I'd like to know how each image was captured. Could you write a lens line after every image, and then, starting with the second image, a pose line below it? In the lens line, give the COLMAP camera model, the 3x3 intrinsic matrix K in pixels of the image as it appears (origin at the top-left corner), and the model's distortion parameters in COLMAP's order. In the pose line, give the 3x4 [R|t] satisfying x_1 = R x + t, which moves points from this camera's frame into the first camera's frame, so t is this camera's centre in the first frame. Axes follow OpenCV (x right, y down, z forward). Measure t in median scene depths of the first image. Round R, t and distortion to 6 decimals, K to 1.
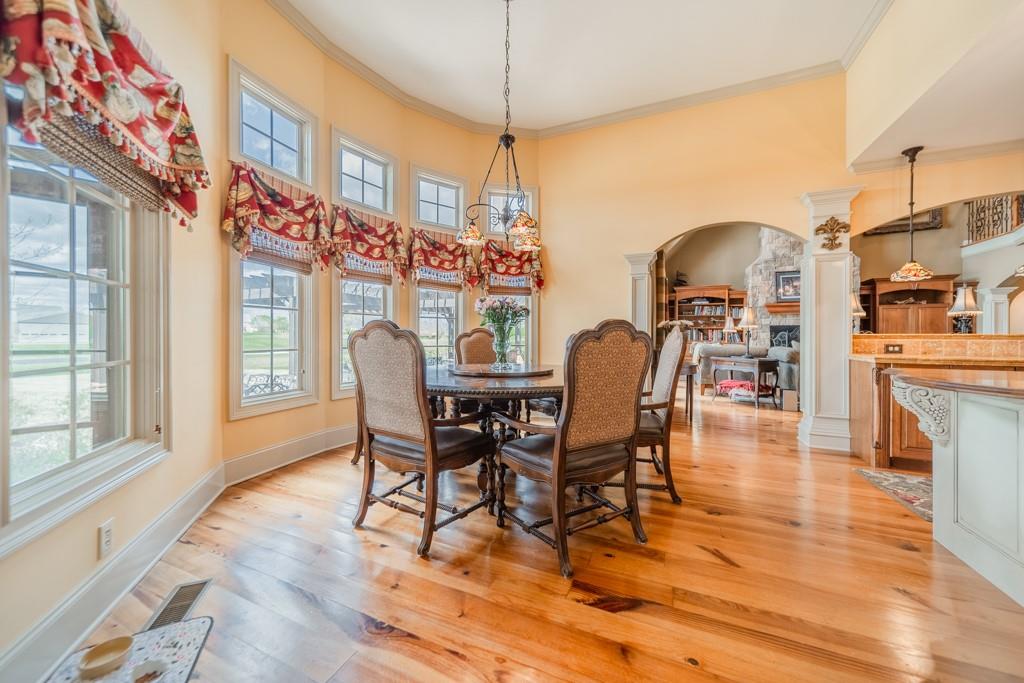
lens RADIAL K [[367.6, 0, 498.3], [0, 367.6, 337.3], [0, 0, 1]] dist [0.009239, -0.000224]
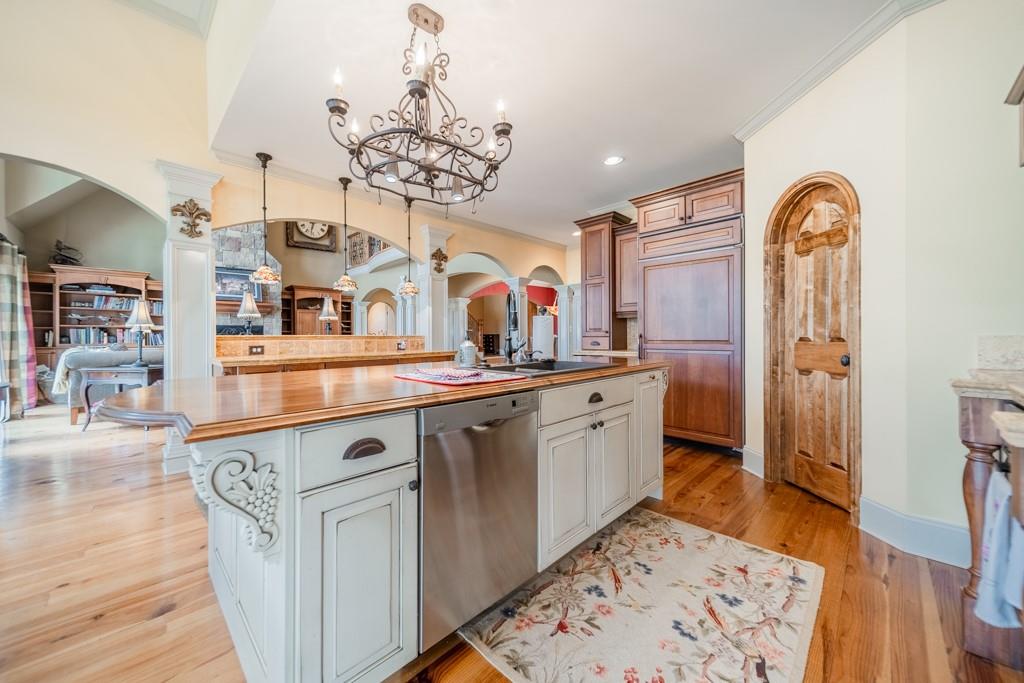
lens RADIAL K [[367.6, 0, 474.7], [0, 367.6, 339.0], [0, 0, 1]] dist [0.009239, -0.000224]
pose [[0.421938, -0.012042, 0.906545, 0.245407], [0.007210, 0.999925, 0.009927, -0.002861], [-0.906596, 0.002348, 0.421993, 0.026776]]
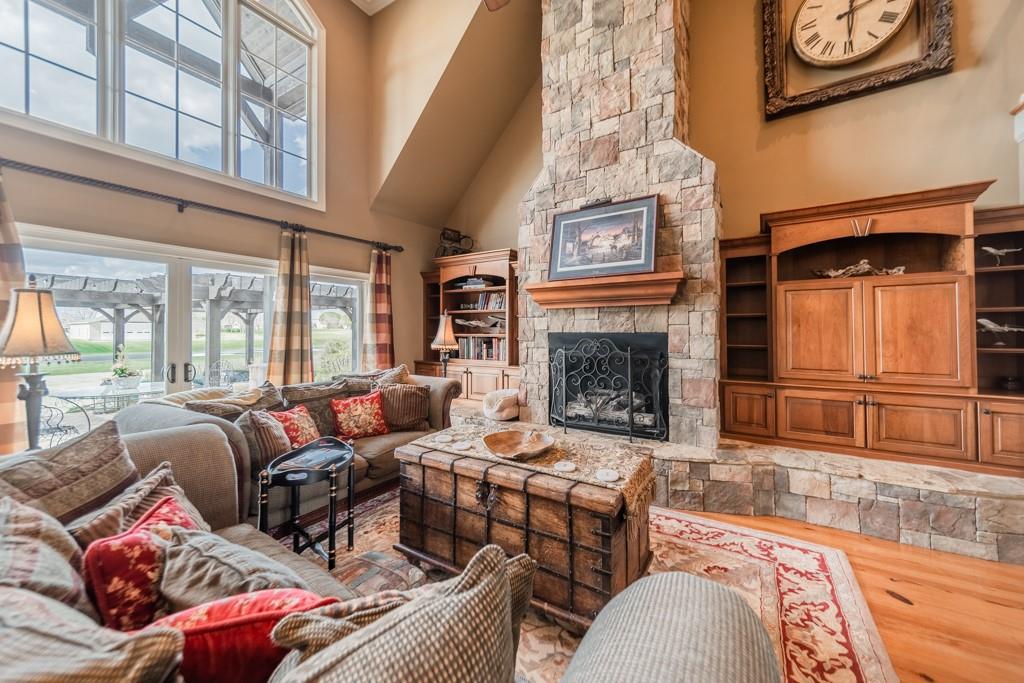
lens RADIAL K [[367.6, 0, 537.2], [0, 367.6, 328.9], [0, 0, 1]] dist [0.009239, -0.000224]
pose [[0.993067, -0.008109, -0.117273, 0.881196], [0.007525, 0.999957, -0.005421, -0.039515], [0.117312, 0.004501, 0.993085, 0.628226]]
